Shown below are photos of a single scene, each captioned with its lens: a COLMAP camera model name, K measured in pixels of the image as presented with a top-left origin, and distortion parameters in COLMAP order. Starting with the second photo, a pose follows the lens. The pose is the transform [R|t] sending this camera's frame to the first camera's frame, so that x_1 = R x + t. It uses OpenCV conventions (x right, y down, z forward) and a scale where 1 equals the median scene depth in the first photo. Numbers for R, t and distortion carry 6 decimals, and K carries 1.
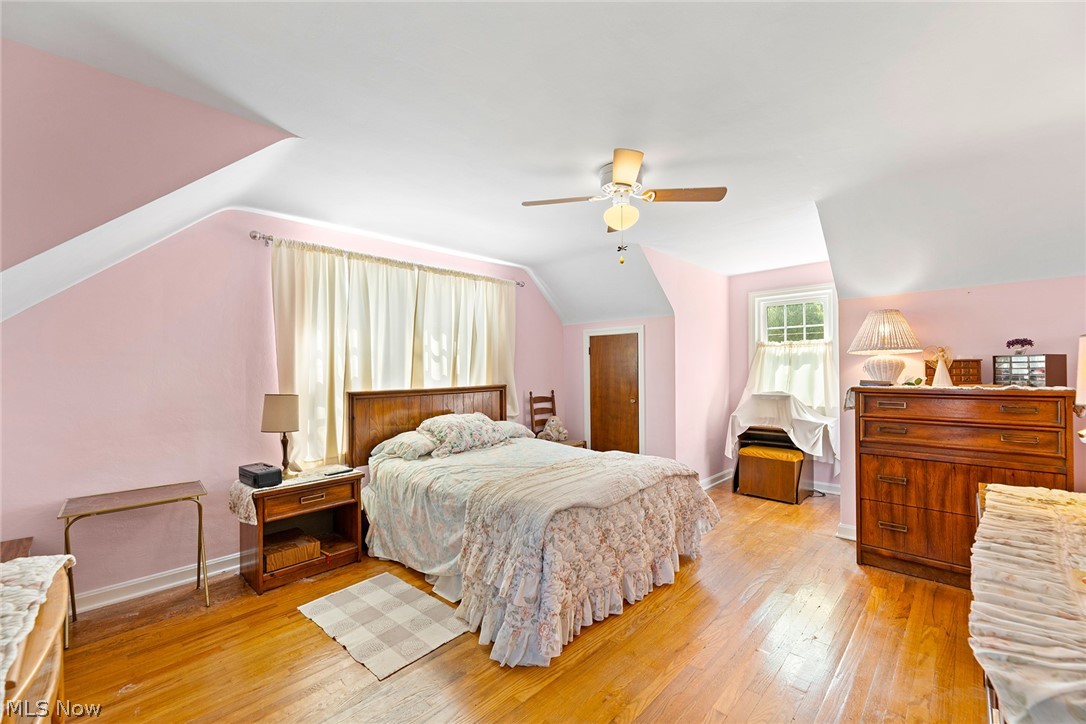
lens RADIAL K [[445.0, 0, 547.7], [0, 445.0, 370.8], [0, 0, 1]] dist [-0.002910, 0.000179]
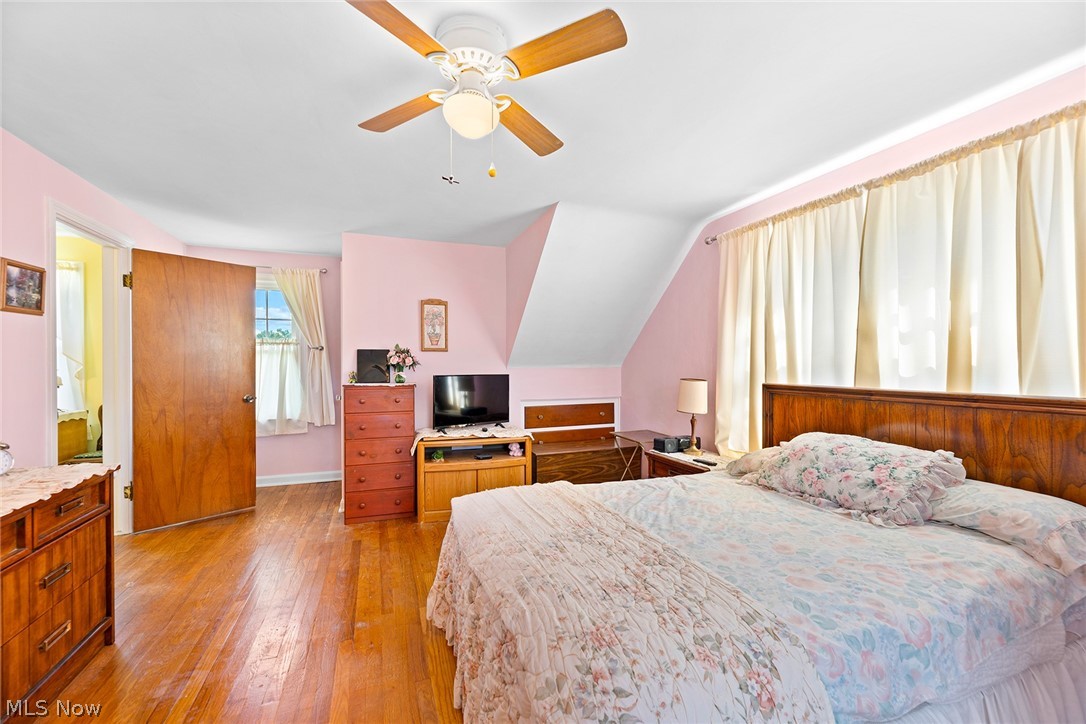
lens RADIAL K [[445.0, 0, 541.5], [0, 445.0, 362.1], [0, 0, 1]] dist [-0.002910, 0.000179]
pose [[-0.431534, 0.009124, -0.902051, 0.425611], [0.002895, 0.999958, 0.008730, -0.001993], [0.902092, 0.001156, -0.431542, 0.827400]]
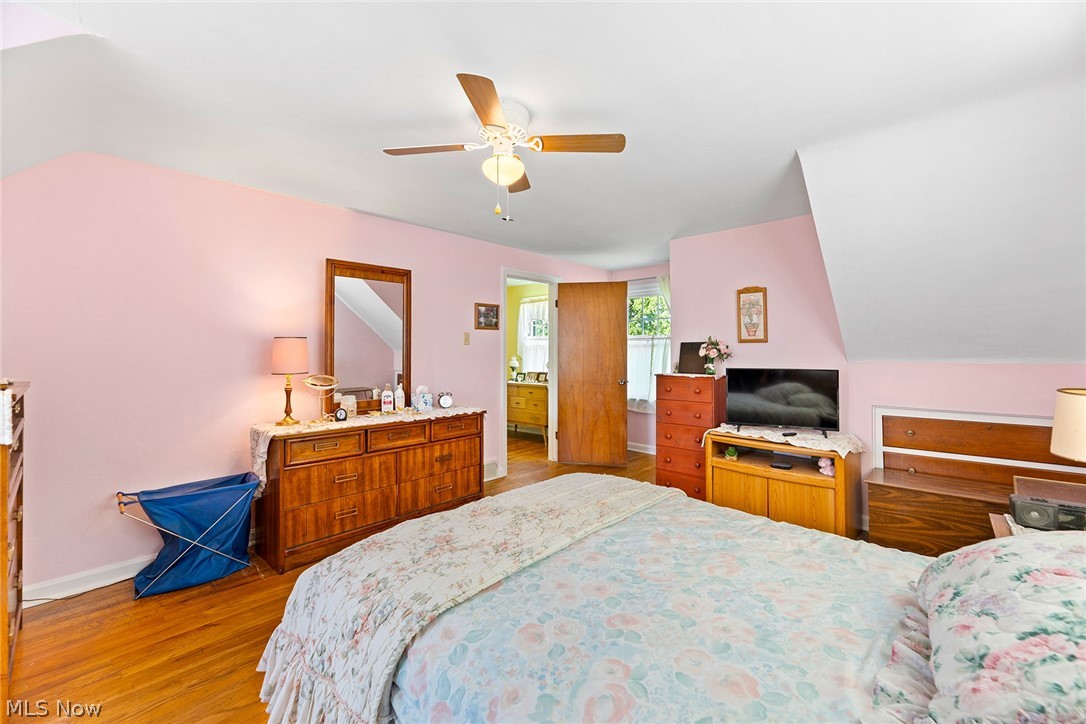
lens RADIAL K [[445.0, 0, 548.7], [0, 445.0, 338.1], [0, 0, 1]] dist [-0.002910, 0.000179]
pose [[-0.999702, 0.009784, -0.022380, 0.062483], [0.010506, 0.999420, -0.032387, -0.001830], [0.022050, -0.032612, -0.999225, 1.111297]]
